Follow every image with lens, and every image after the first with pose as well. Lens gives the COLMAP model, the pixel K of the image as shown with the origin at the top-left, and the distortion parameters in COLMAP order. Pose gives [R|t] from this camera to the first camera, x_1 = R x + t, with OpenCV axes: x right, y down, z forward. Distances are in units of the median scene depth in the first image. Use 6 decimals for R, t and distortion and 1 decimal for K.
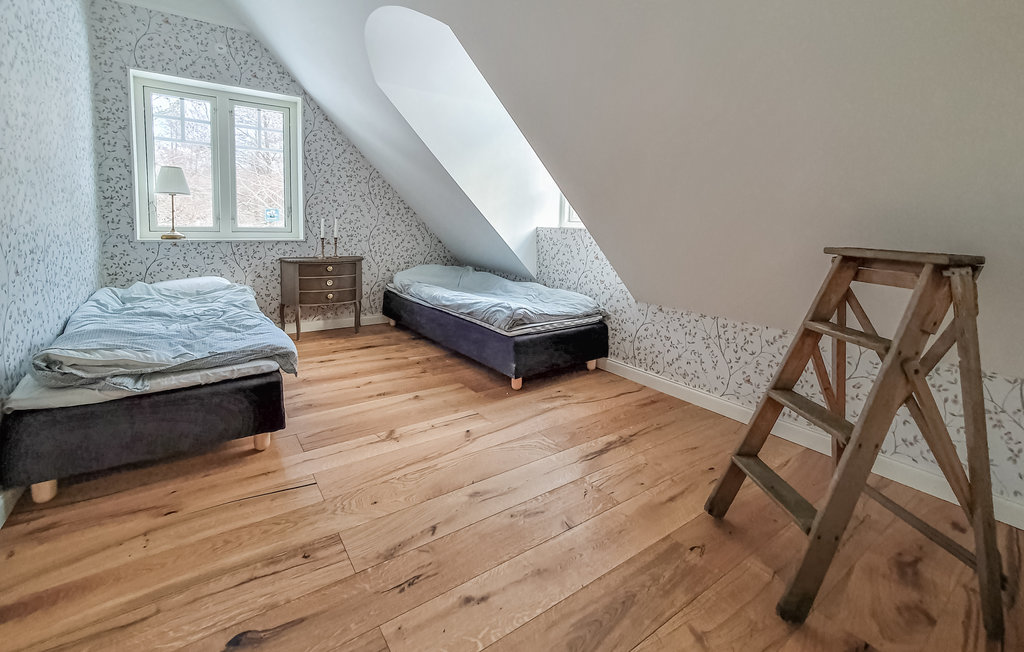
lens RADIAL K [[410.9, 0, 512.0], [0, 410.9, 326.0], [0, 0, 1]] dist [-0.000343, 0.000036]
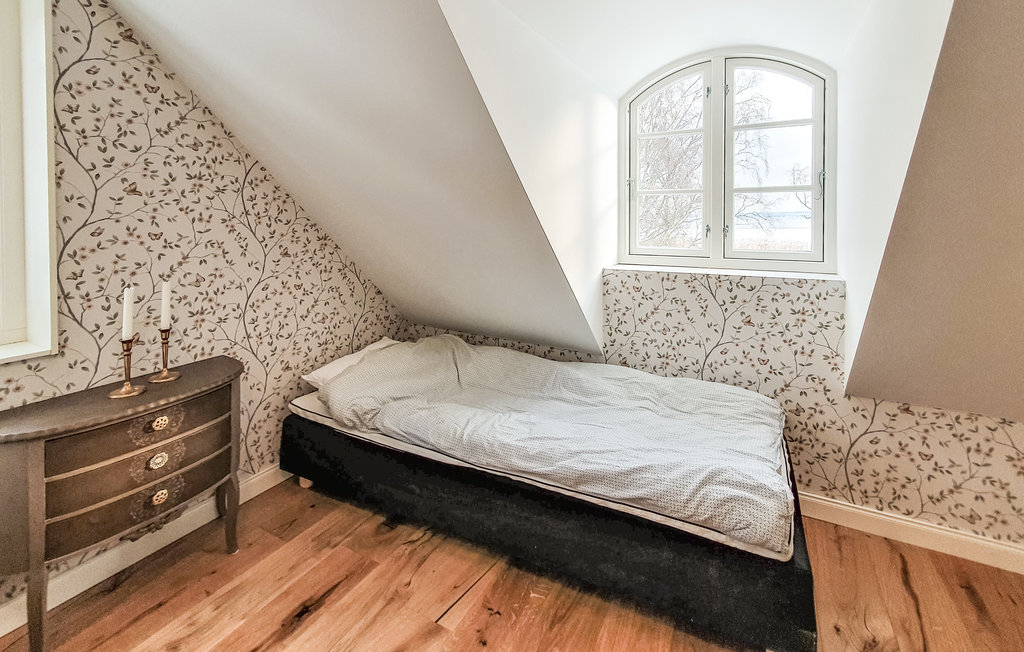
lens RADIAL K [[419.4, 0, 514.0], [0, 419.4, 265.8], [0, 0, 1]] dist [0.008753, -0.000229]
pose [[0.892230, -0.072997, 0.445643, -0.316485], [0.125943, 0.987917, -0.090329, -0.201967], [-0.433664, 0.136720, 0.890642, 0.504459]]
